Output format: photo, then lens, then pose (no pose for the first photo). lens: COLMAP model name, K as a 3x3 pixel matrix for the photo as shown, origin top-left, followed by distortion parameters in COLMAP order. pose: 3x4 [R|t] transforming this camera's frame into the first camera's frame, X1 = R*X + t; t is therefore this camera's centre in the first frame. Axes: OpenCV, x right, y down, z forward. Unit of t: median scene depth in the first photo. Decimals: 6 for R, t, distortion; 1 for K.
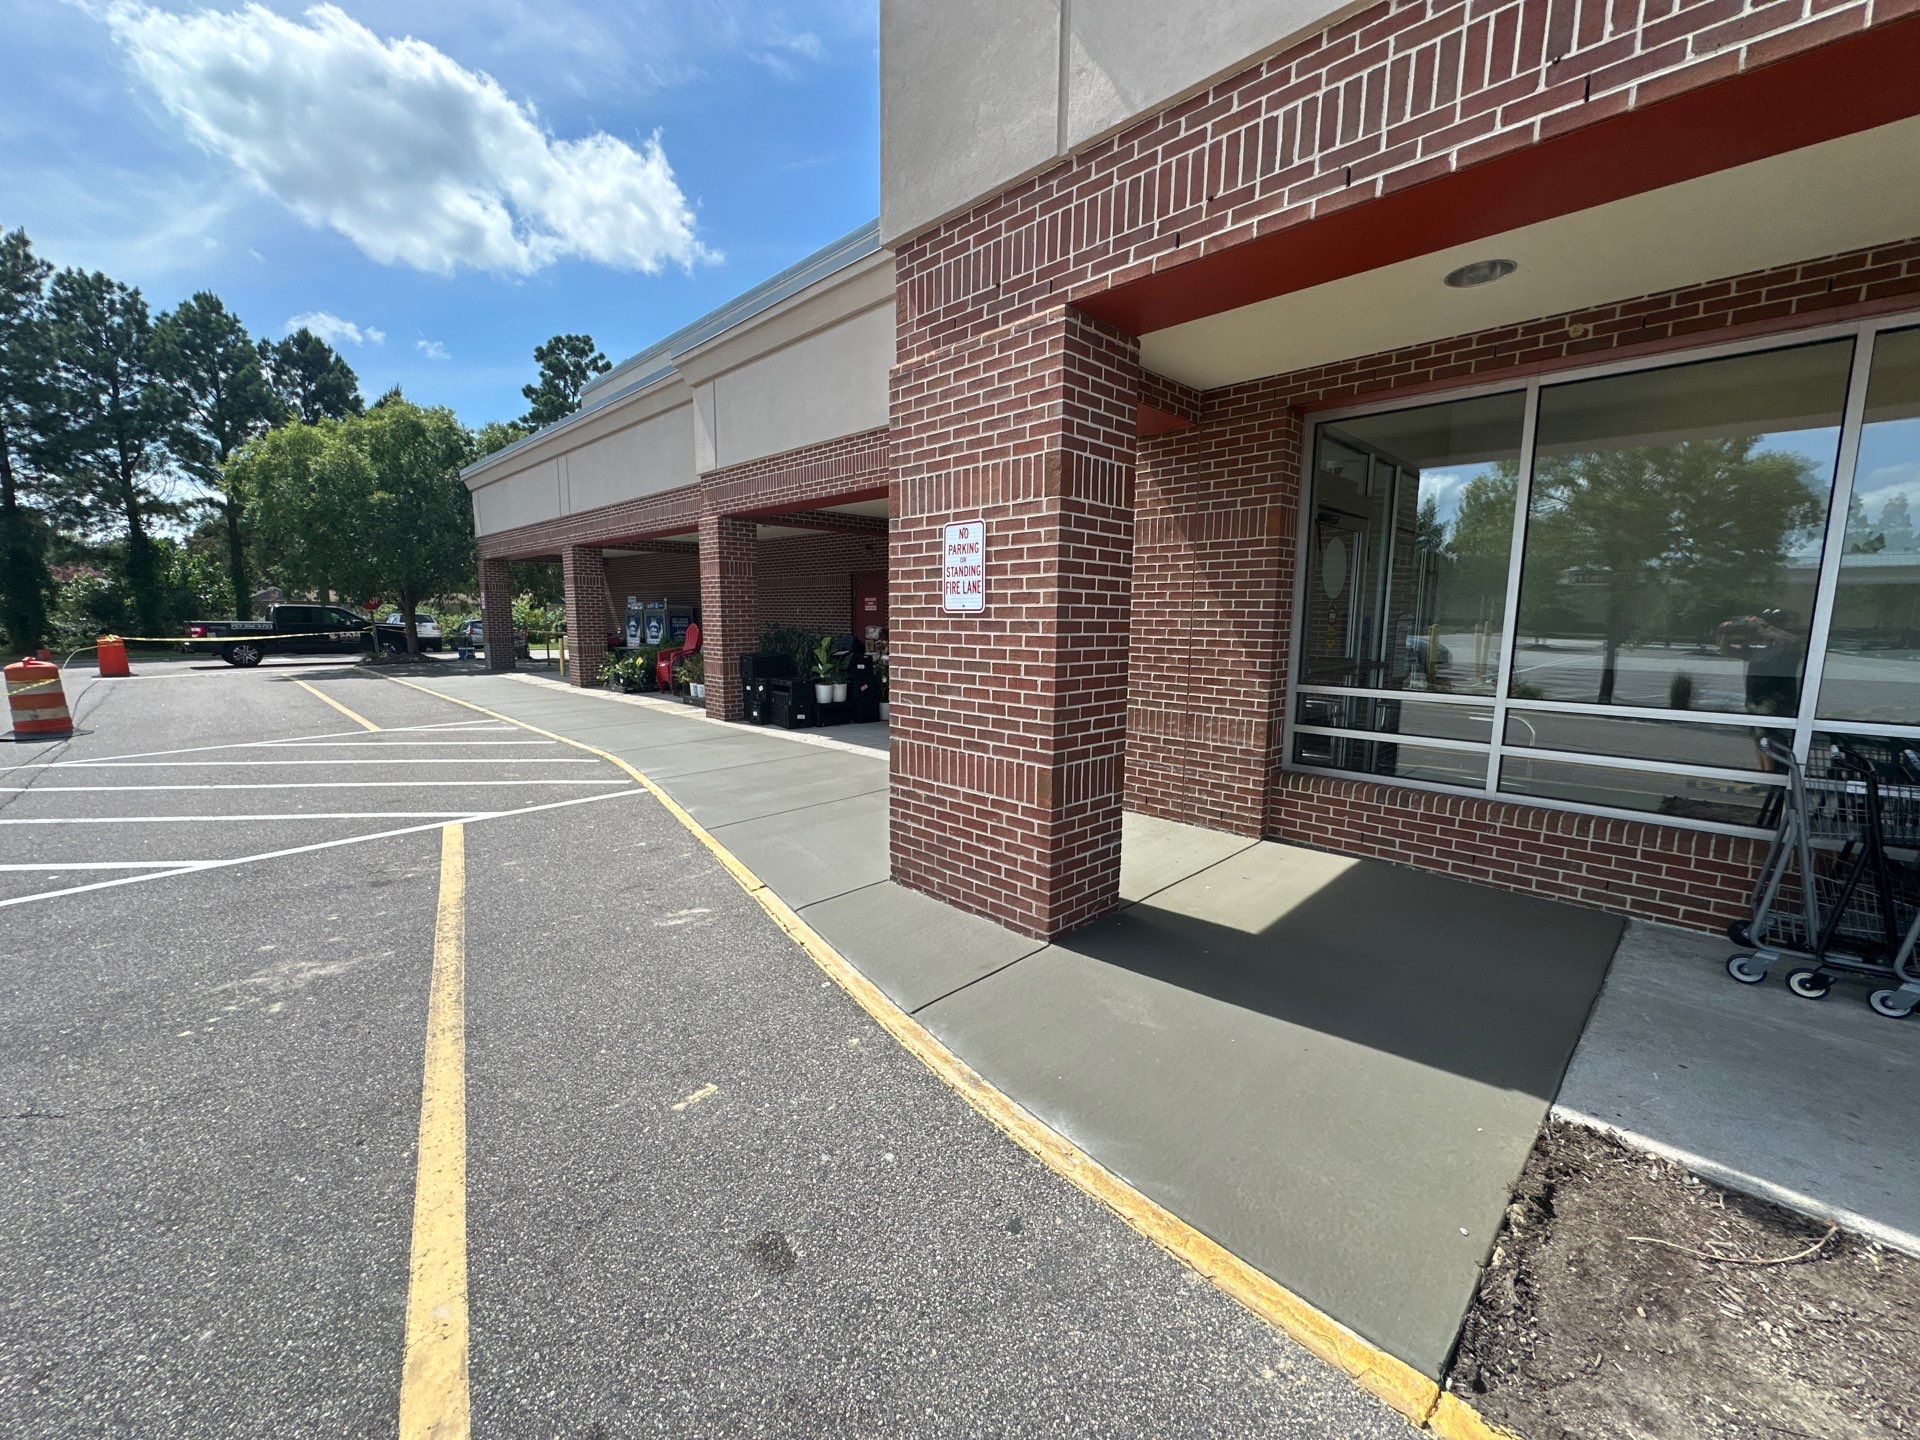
lens RADIAL K [[769.2, 0, 961.4], [0, 769.2, 723.9], [0, 0, 1]] dist [-0.005195, 0.001192]
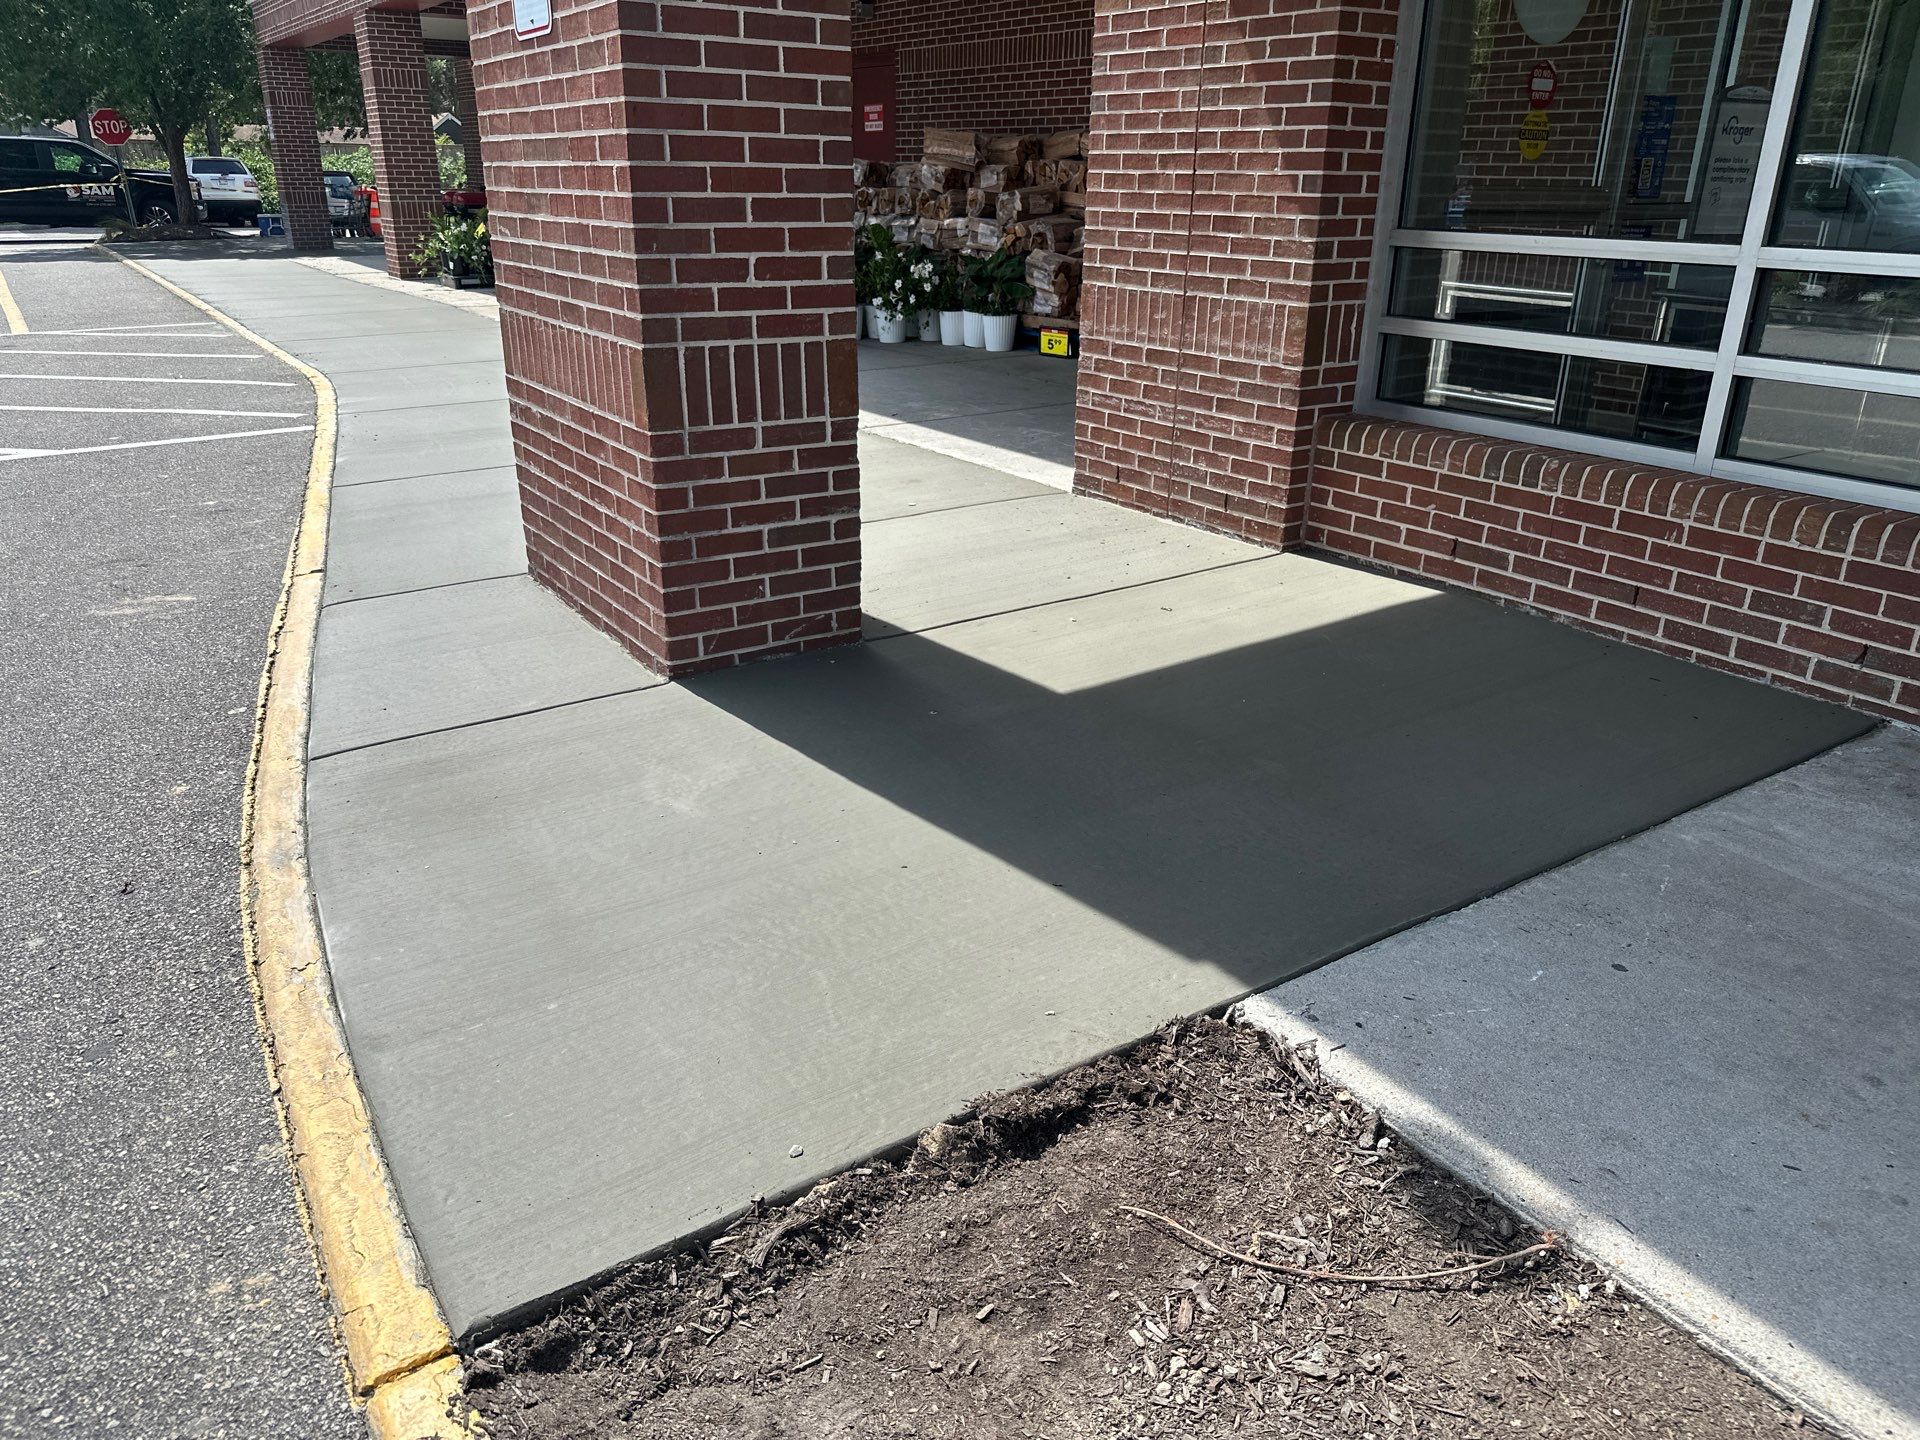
lens RADIAL K [[1344.7, 0, 957.2], [0, 1344.7, 732.2], [0, 0, 1]] dist [0.071500, -0.105609]
pose [[0.982187, 0.074093, -0.172683, 0.350546], [-0.029711, 0.968656, 0.246625, 0.053213], [0.185544, -0.237101, 0.953602, 0.069062]]
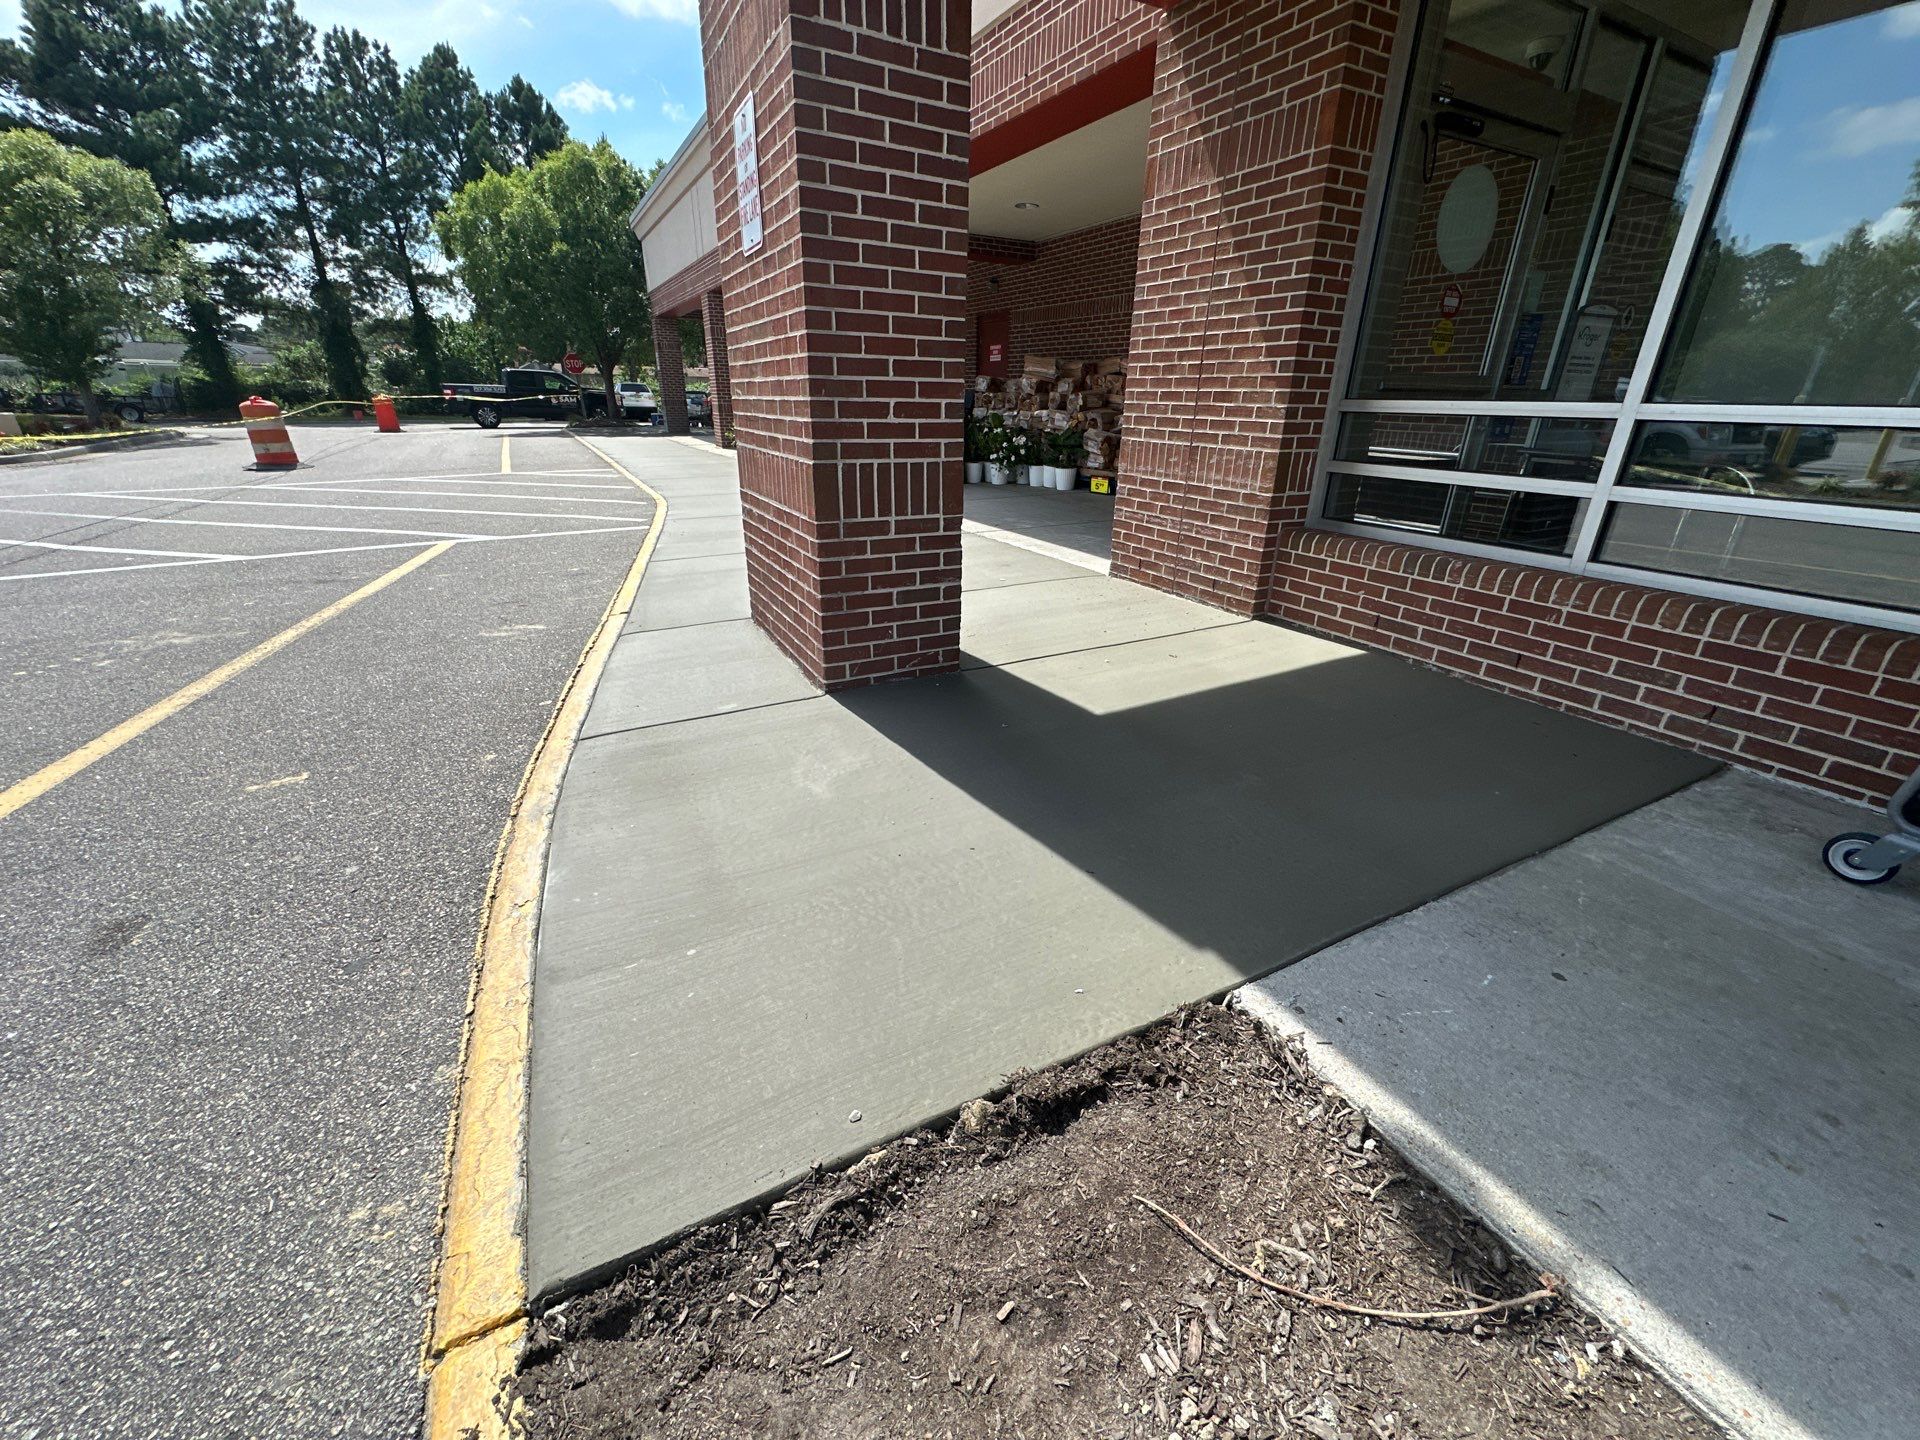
lens RADIAL K [[769.2, 0, 961.4], [0, 769.2, 723.9], [0, 0, 1]] dist [-0.005195, 0.001192]
pose [[0.958283, 0.119591, -0.259599, 0.333502], [-0.049643, 0.964093, 0.260882, 0.069185], [0.281477, -0.237112, 0.929811, 0.196445]]
